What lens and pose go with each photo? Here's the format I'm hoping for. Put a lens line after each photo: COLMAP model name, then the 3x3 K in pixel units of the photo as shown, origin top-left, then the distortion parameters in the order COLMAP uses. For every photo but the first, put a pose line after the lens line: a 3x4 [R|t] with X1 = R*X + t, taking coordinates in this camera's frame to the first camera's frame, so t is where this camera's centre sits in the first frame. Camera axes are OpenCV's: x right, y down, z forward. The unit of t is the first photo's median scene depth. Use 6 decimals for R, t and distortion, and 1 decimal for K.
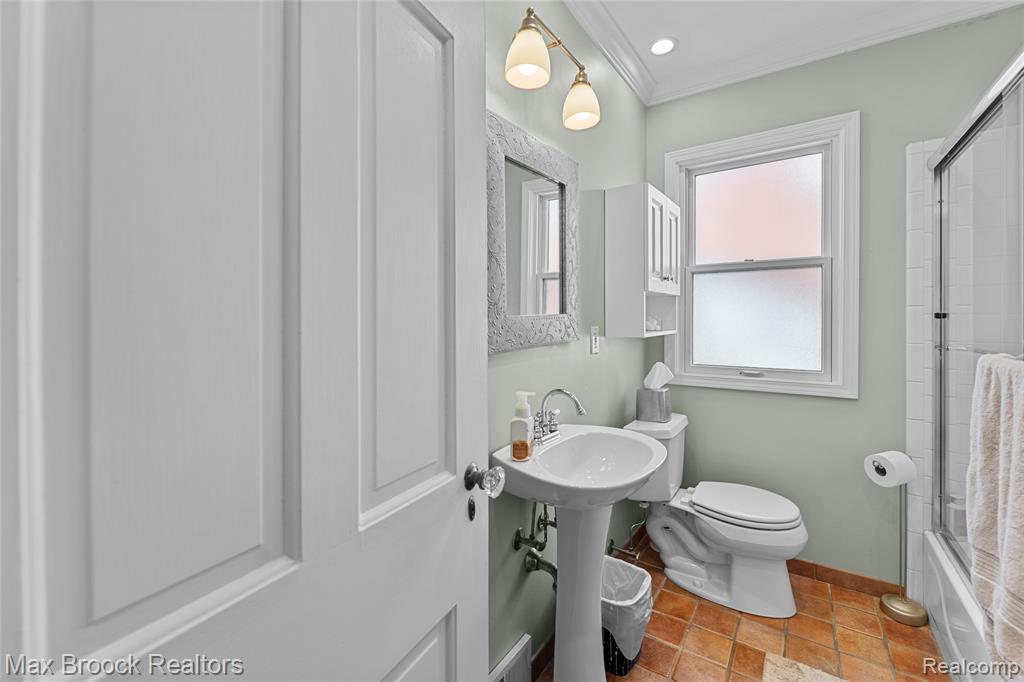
lens RADIAL K [[431.0, 0, 509.9], [0, 431.0, 325.7], [0, 0, 1]] dist [-0.000783, -0.000563]
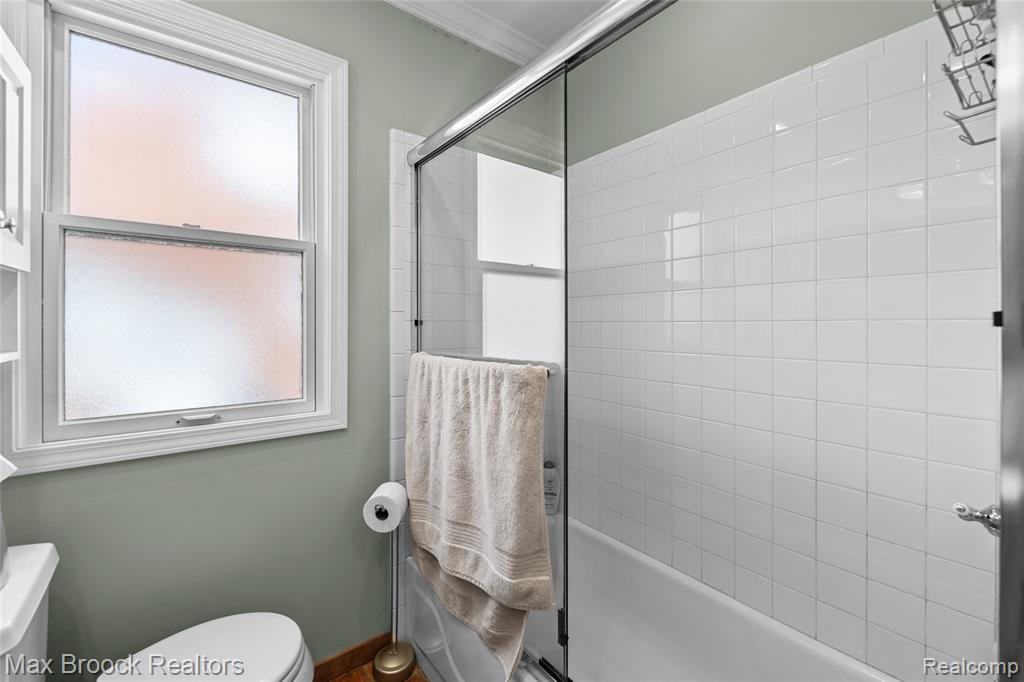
lens RADIAL K [[431.0, 0, 509.9], [0, 431.0, 325.7], [0, 0, 1]] dist [-0.000783, -0.000563]
pose [[0.306476, 0.003235, 0.951873, 0.147855], [0.015170, 0.999851, -0.008283, -0.005325], [-0.951757, 0.016979, 0.306381, 0.465828]]
